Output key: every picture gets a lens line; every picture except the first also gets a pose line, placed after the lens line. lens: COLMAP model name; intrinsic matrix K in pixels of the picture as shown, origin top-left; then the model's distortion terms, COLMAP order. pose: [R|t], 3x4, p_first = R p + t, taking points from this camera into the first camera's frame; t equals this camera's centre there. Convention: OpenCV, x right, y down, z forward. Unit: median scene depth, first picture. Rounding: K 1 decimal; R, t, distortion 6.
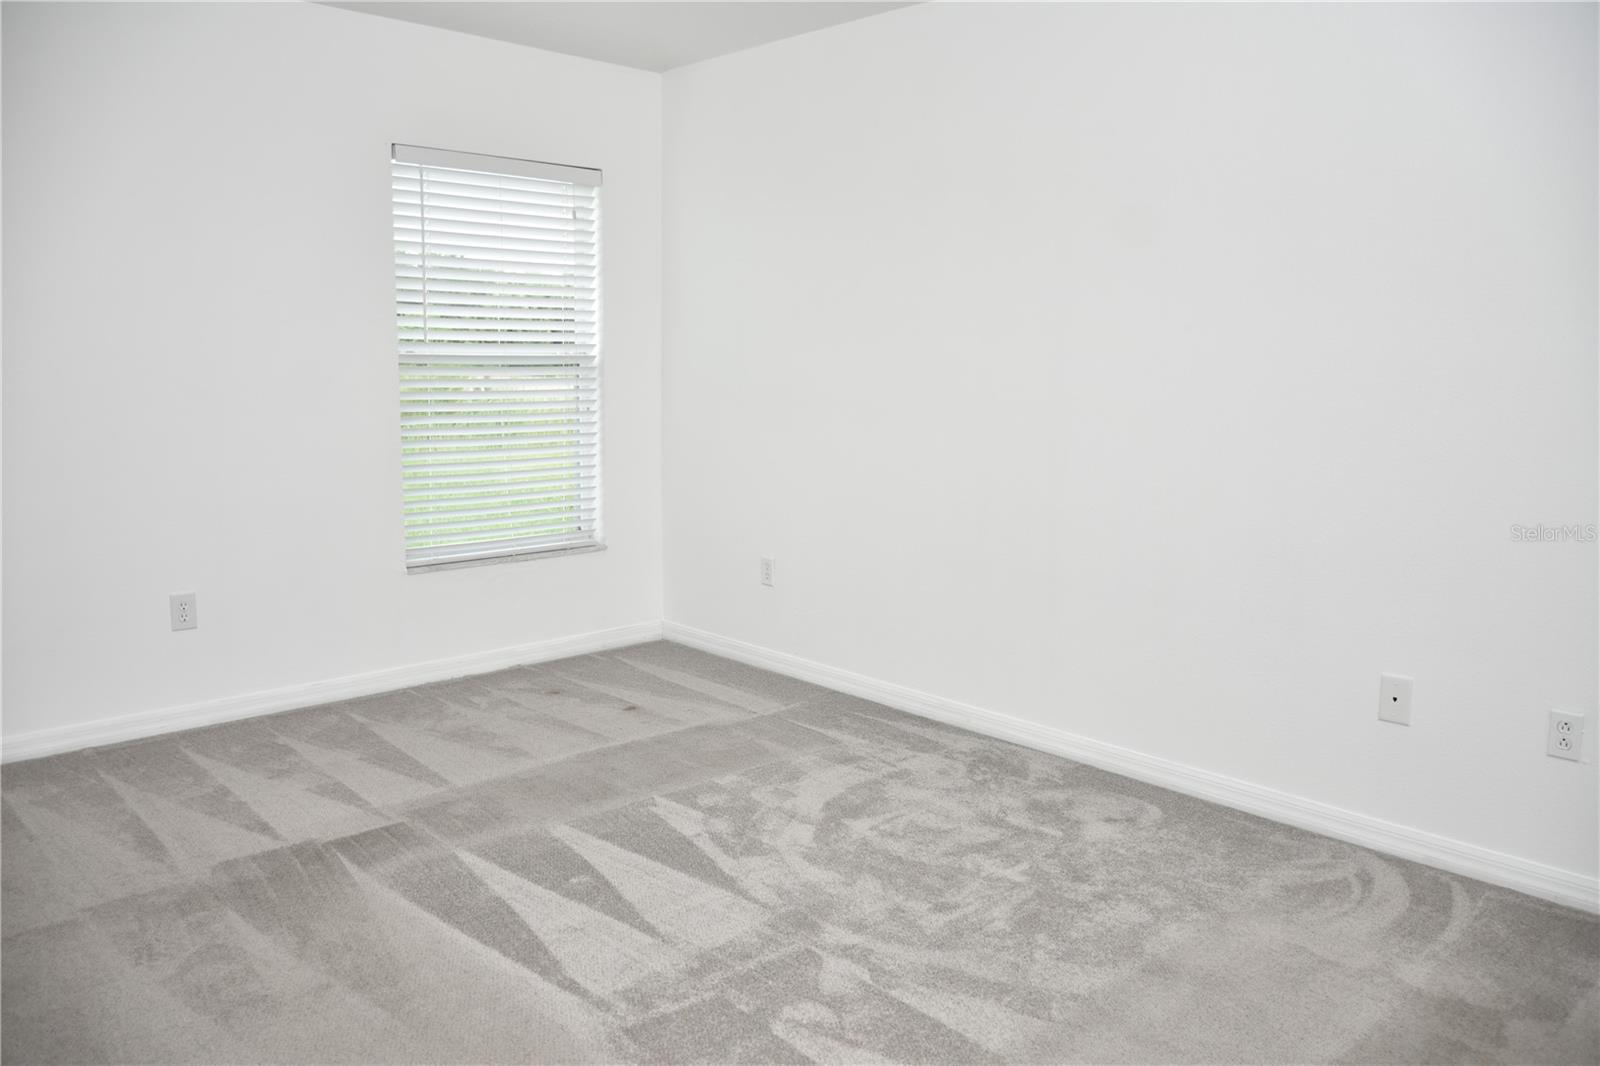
lens RADIAL K [[1227.6, 0, 800.0], [0, 1227.6, 533.0], [0, 0, 1]] dist [-0.019641, -0.006662]
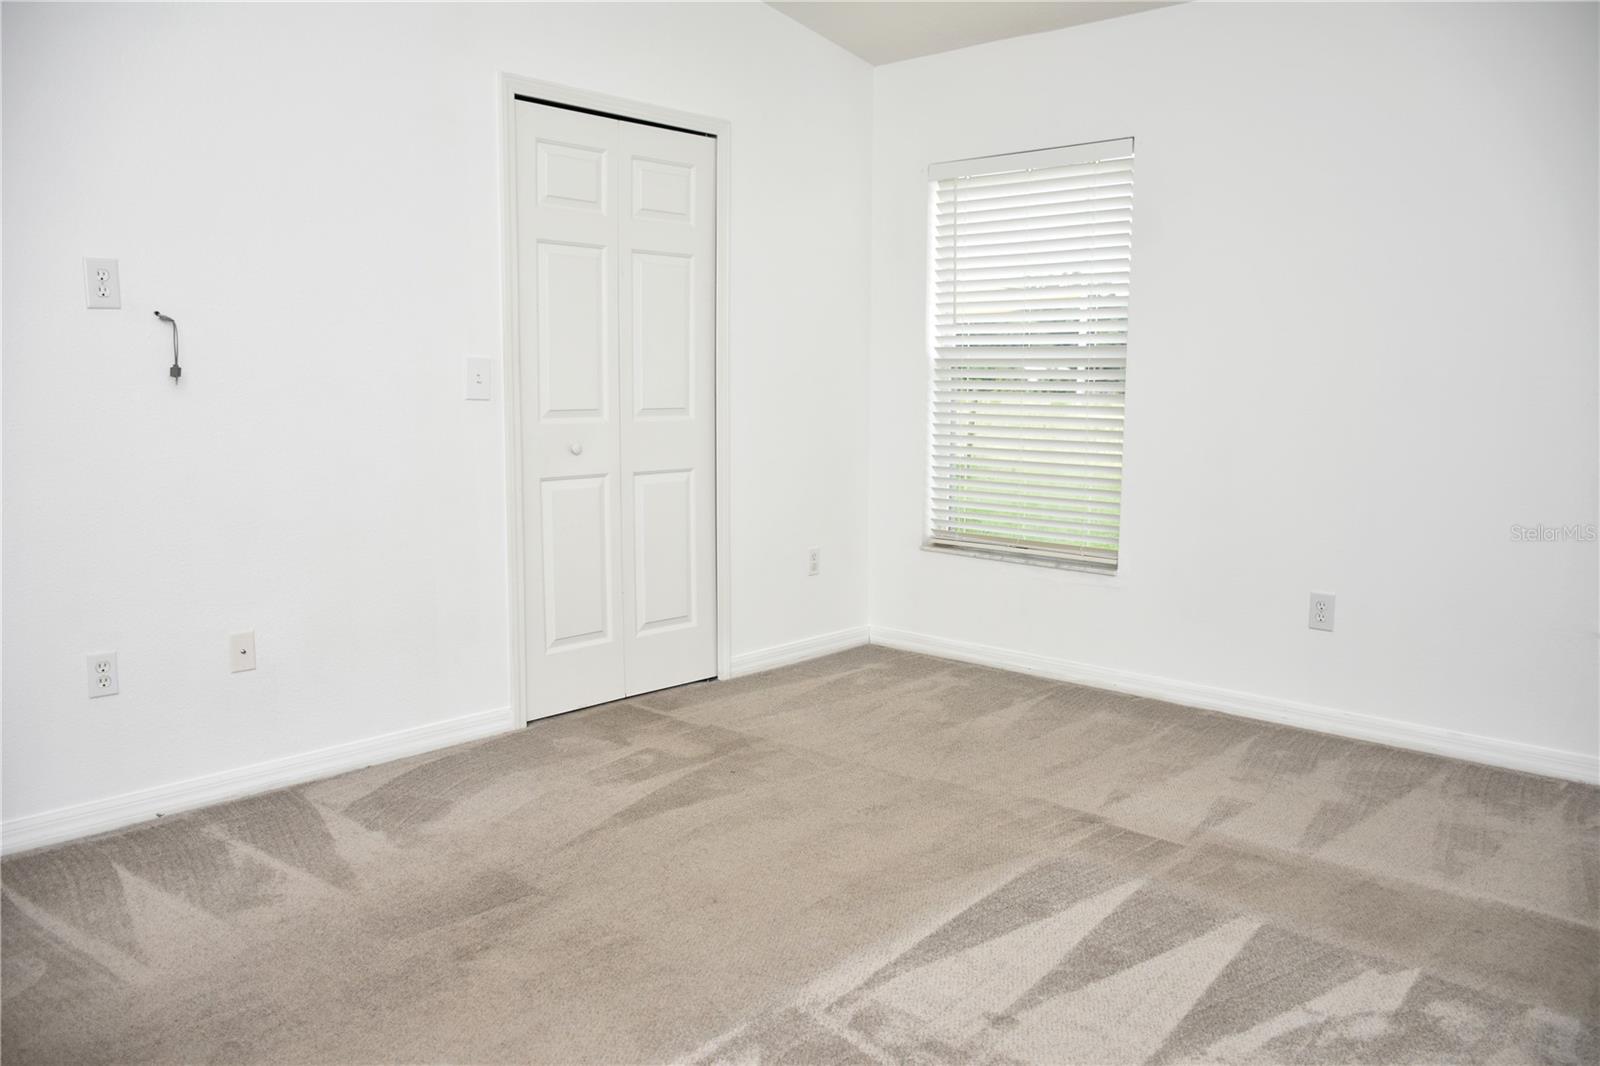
lens RADIAL K [[1227.6, 0, 800.0], [0, 1227.6, 533.0], [0, 0, 1]] dist [-0.019641, -0.006662]
pose [[0.088845, 0.126573, -0.987971, 0.500283], [-0.155179, 0.981540, 0.111794, -0.050965], [0.983883, 0.143380, 0.106846, 0.544670]]
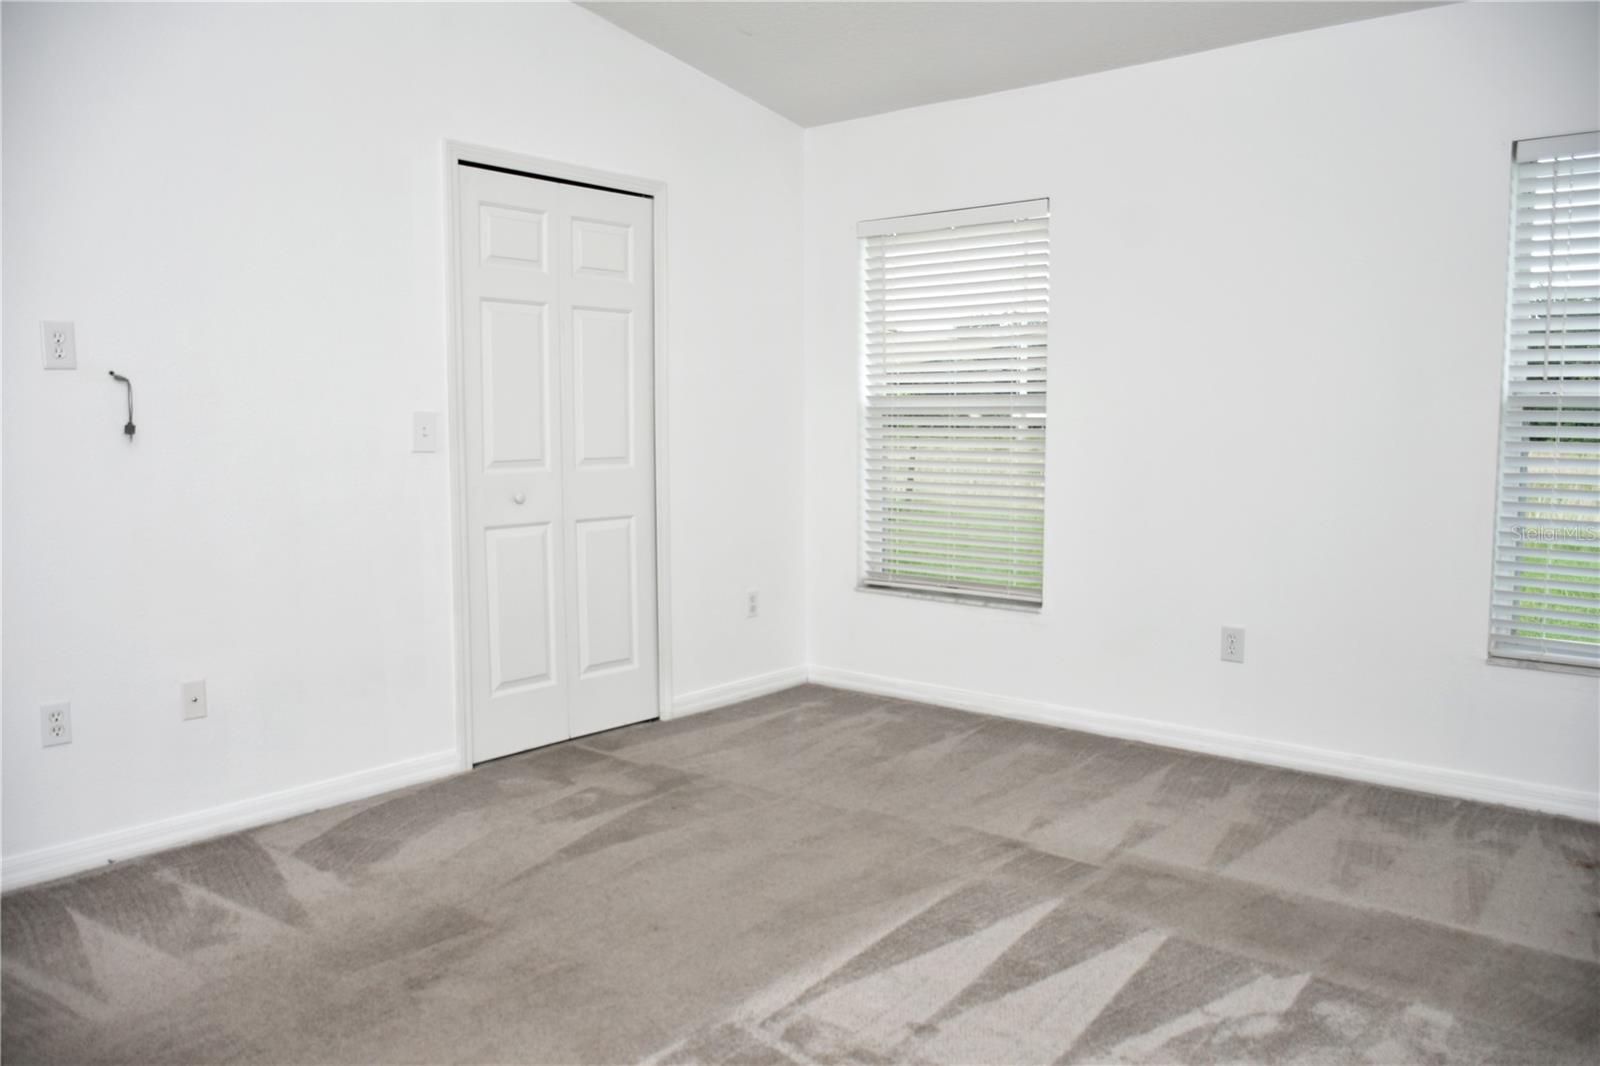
lens RADIAL K [[1227.6, 0, 800.0], [0, 1227.6, 533.0], [0, 0, 1]] dist [-0.019641, -0.006662]
pose [[0.134593, 0.091660, -0.986653, 0.550968], [-0.146711, 0.986582, 0.071640, -0.059253], [0.979980, 0.135111, 0.146234, 0.547117]]
